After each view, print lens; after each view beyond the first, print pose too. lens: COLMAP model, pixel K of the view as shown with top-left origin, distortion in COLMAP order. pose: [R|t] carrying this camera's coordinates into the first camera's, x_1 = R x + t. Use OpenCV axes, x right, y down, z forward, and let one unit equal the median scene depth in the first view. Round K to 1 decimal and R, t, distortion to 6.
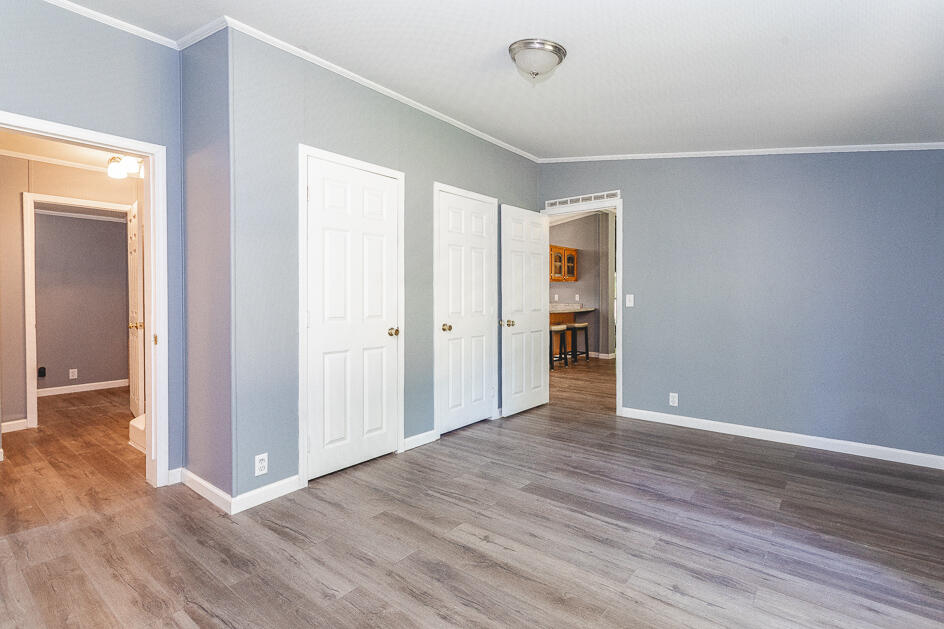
lens RADIAL K [[461.6, 0, 476.5], [0, 461.6, 308.3], [0, 0, 1]] dist [0.002449, 0.000912]
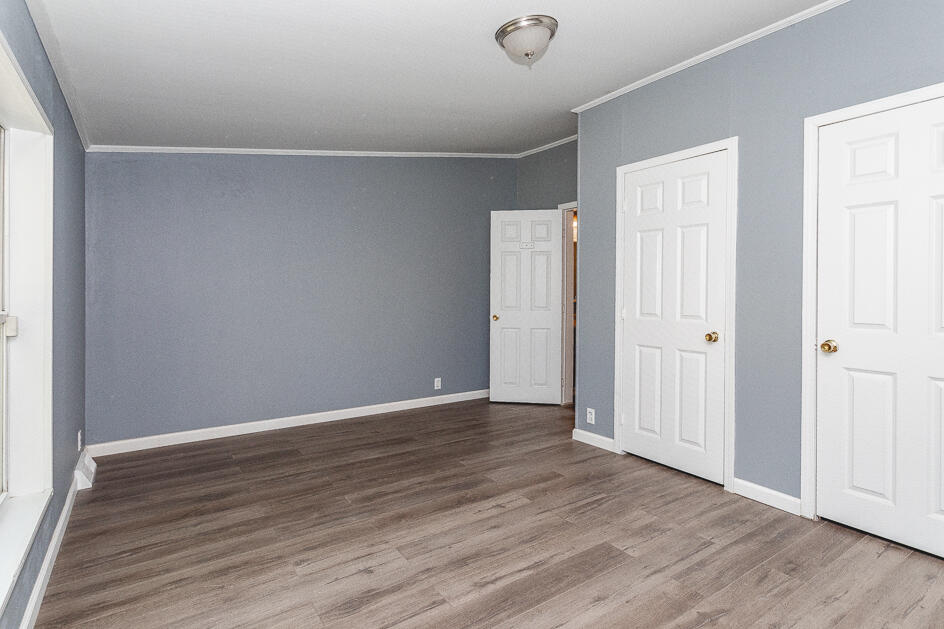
lens RADIAL K [[468.9, 0, 473.3], [0, 468.9, 292.4], [0, 0, 1]] dist [0.001886, 0.000577]
pose [[-0.293734, -0.000483, -0.955887, 0.985514], [-0.027233, 0.999598, 0.007863, -0.030216], [0.955499, 0.028342, -0.293629, 1.085897]]
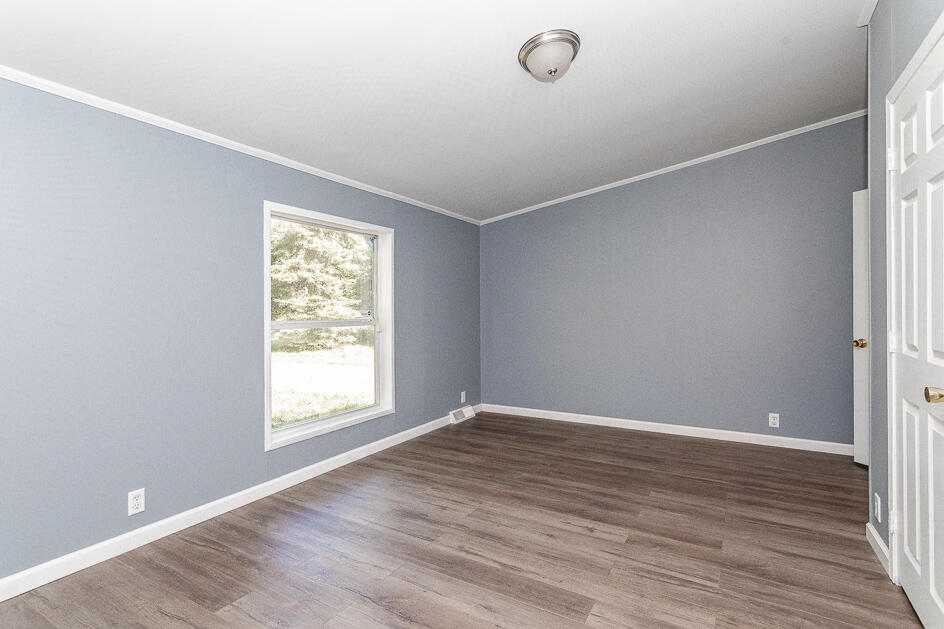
lens RADIAL K [[461.6, 0, 476.5], [0, 461.6, 308.3], [0, 0, 1]] dist [0.002449, 0.000912]
pose [[-0.990203, 0.009146, -0.139339, 0.377208], [0.006170, 0.999744, 0.021775, -0.045777], [0.139502, 0.020702, -0.990005, 1.754576]]
